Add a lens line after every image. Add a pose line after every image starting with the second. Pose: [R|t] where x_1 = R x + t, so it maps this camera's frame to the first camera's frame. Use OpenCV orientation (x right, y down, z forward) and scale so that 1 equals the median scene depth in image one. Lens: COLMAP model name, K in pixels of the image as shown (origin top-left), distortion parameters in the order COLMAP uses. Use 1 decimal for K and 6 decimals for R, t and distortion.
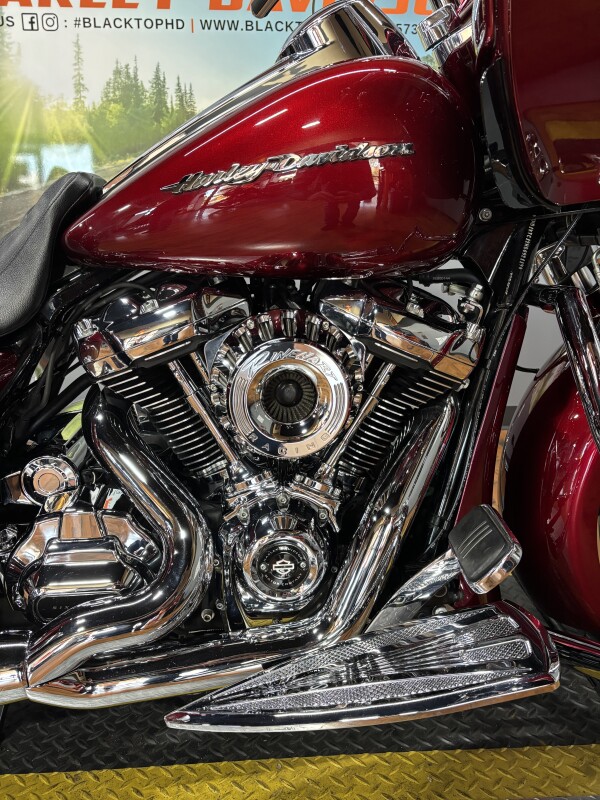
lens RADIAL K [[621.0, 0, 300.0], [0, 621.0, 400.0], [0, 0, 1]] dist [0.009079, -0.007789]
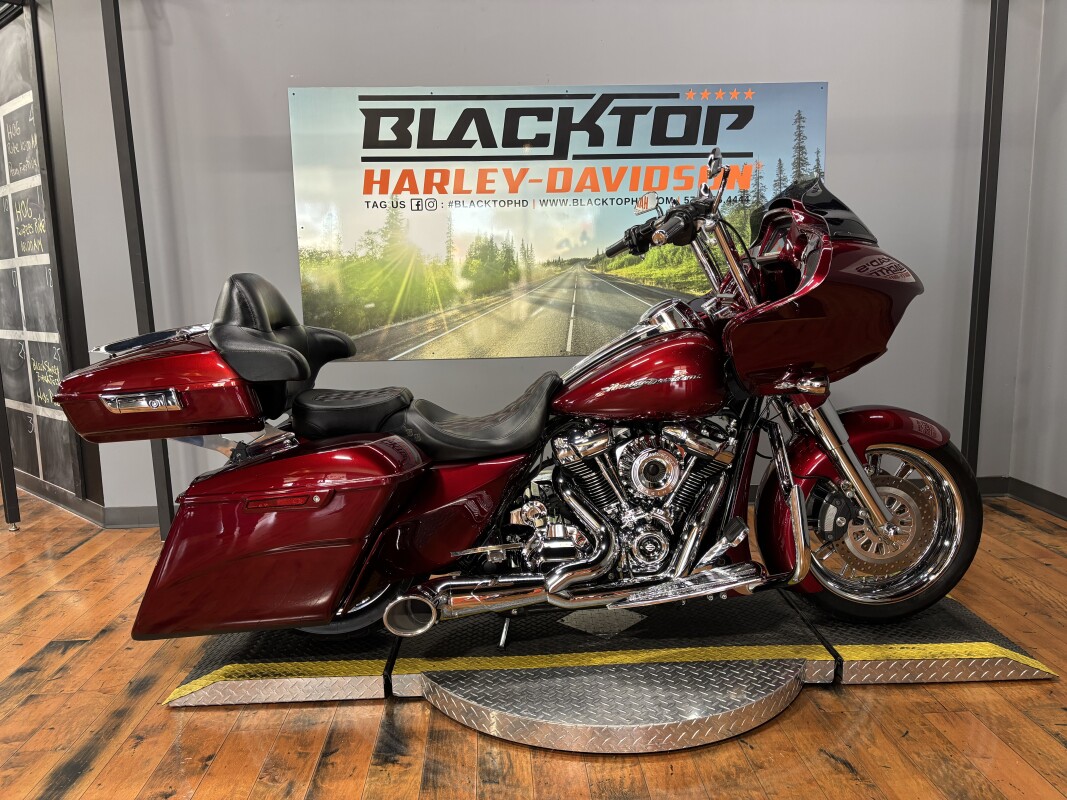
lens RADIAL K [[828.2, 0, 533.5], [0, 828.2, 400.0], [0, 0, 1]] dist [0.009079, -0.007789]
pose [[0.999697, -0.010317, -0.022347, -0.357217], [0.007799, 0.993900, -0.110009, 0.060537], [0.023346, 0.109802, 0.993679, -1.947605]]
